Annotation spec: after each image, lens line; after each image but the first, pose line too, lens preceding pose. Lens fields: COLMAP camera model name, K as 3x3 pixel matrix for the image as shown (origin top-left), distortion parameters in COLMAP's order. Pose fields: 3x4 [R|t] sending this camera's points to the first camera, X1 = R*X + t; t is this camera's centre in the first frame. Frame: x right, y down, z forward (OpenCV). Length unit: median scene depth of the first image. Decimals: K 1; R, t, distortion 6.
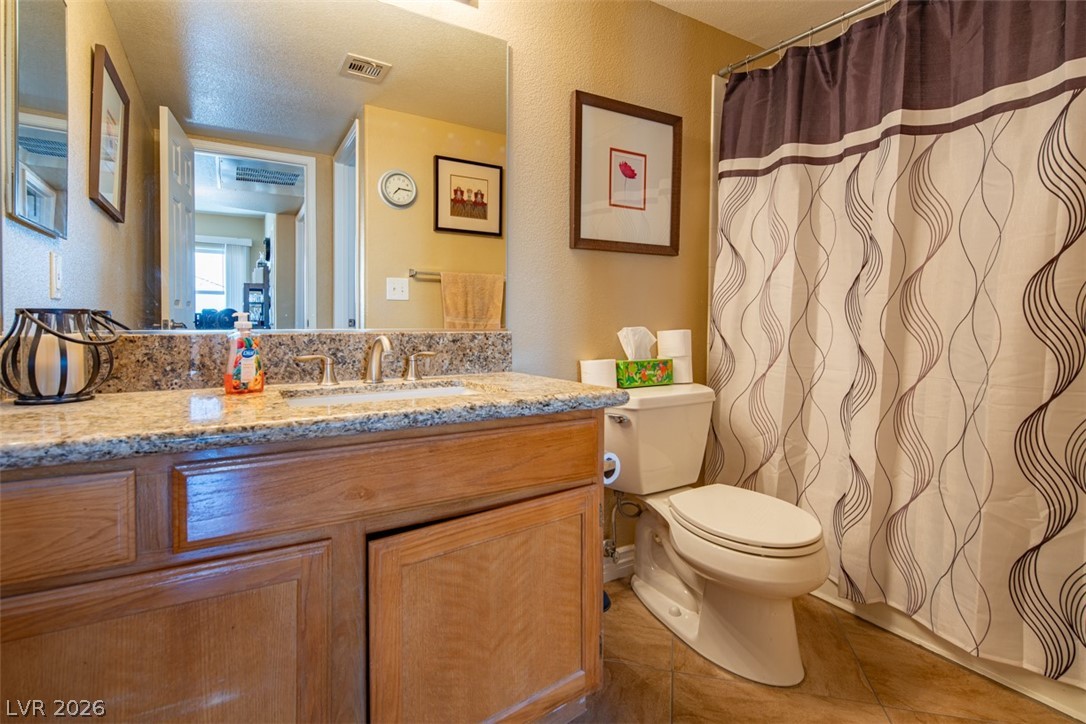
lens RADIAL K [[532.3, 0, 544.8], [0, 532.3, 334.1], [0, 0, 1]] dist [0.001391, -0.000355]
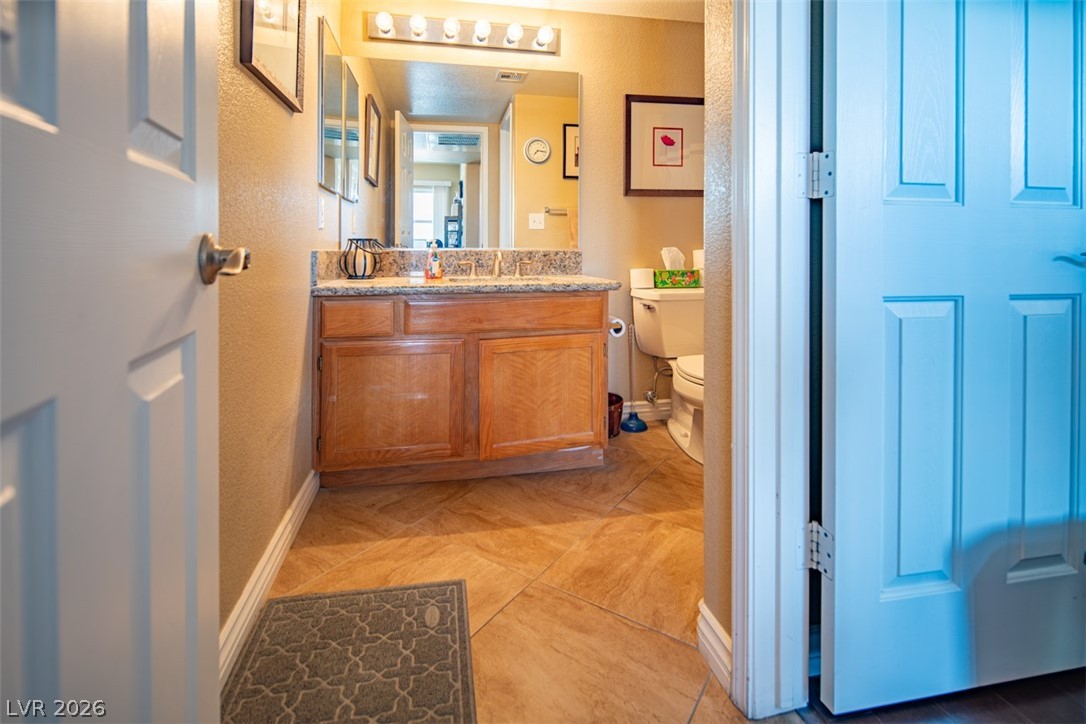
lens RADIAL K [[526.8, 0, 541.1], [0, 526.8, 259.2], [0, 0, 1]] dist [0.001608, -0.002285]
pose [[0.941922, 0.007260, -0.335755, 0.377123], [-0.006405, 0.999973, 0.003656, 0.018872], [0.335772, -0.001293, 0.941942, -0.576335]]
